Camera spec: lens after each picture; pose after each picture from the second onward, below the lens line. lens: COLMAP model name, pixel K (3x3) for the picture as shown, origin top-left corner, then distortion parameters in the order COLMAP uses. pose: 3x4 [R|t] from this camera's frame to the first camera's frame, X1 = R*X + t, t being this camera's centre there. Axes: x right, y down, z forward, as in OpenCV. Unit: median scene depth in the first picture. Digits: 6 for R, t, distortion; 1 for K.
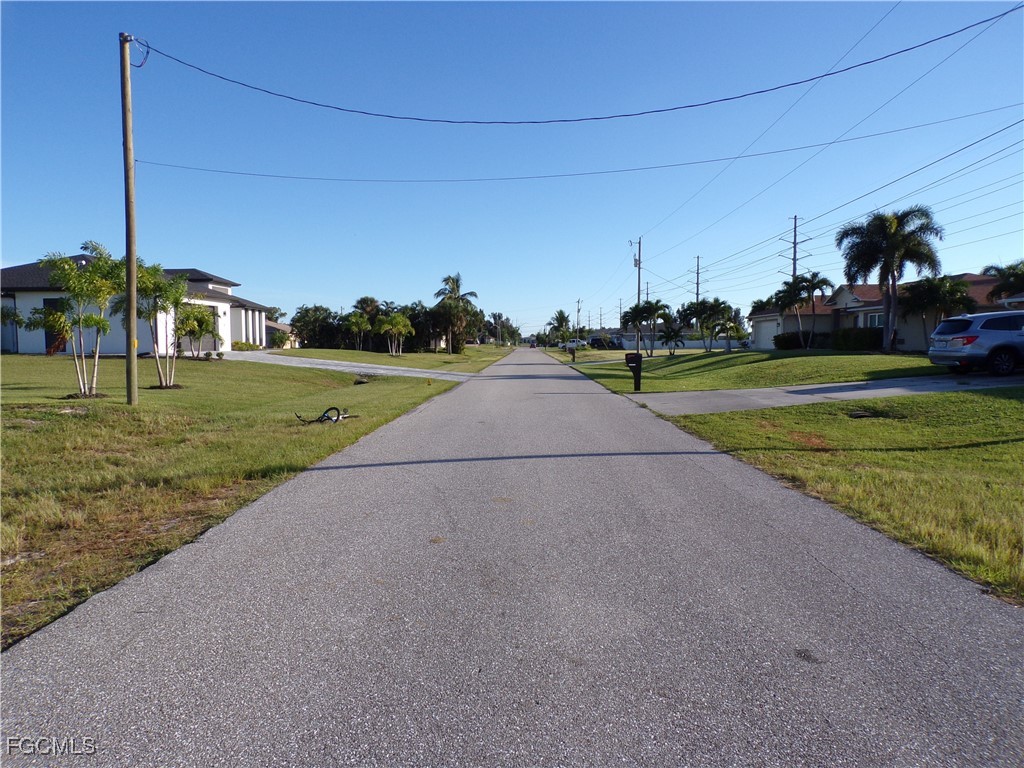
lens RADIAL K [[696.3, 0, 509.2], [0, 696.3, 383.4], [0, 0, 1]] dist [0.008044, 0.008956]
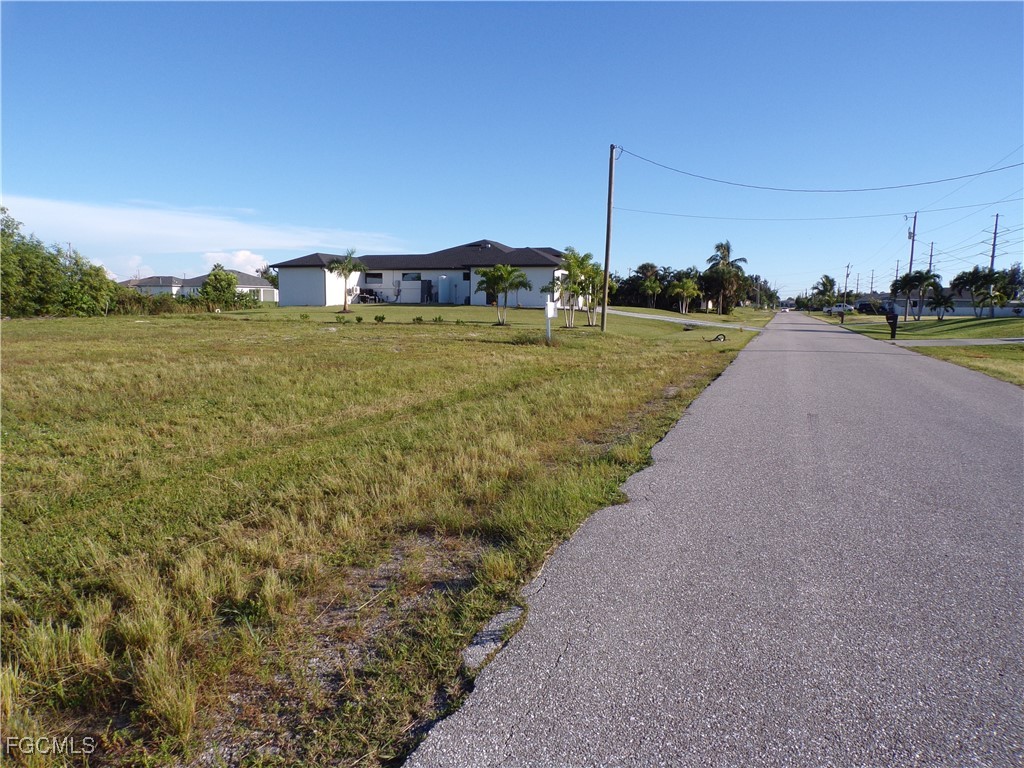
lens RADIAL K [[696.3, 0, 521.8], [0, 696.3, 384.4], [0, 0, 1]] dist [0.008044, 0.008956]
pose [[0.945805, 0.060211, -0.319105, -0.019308], [-0.041744, 0.997050, 0.064405, 0.009715], [0.322042, -0.047594, 0.945528, -0.153015]]
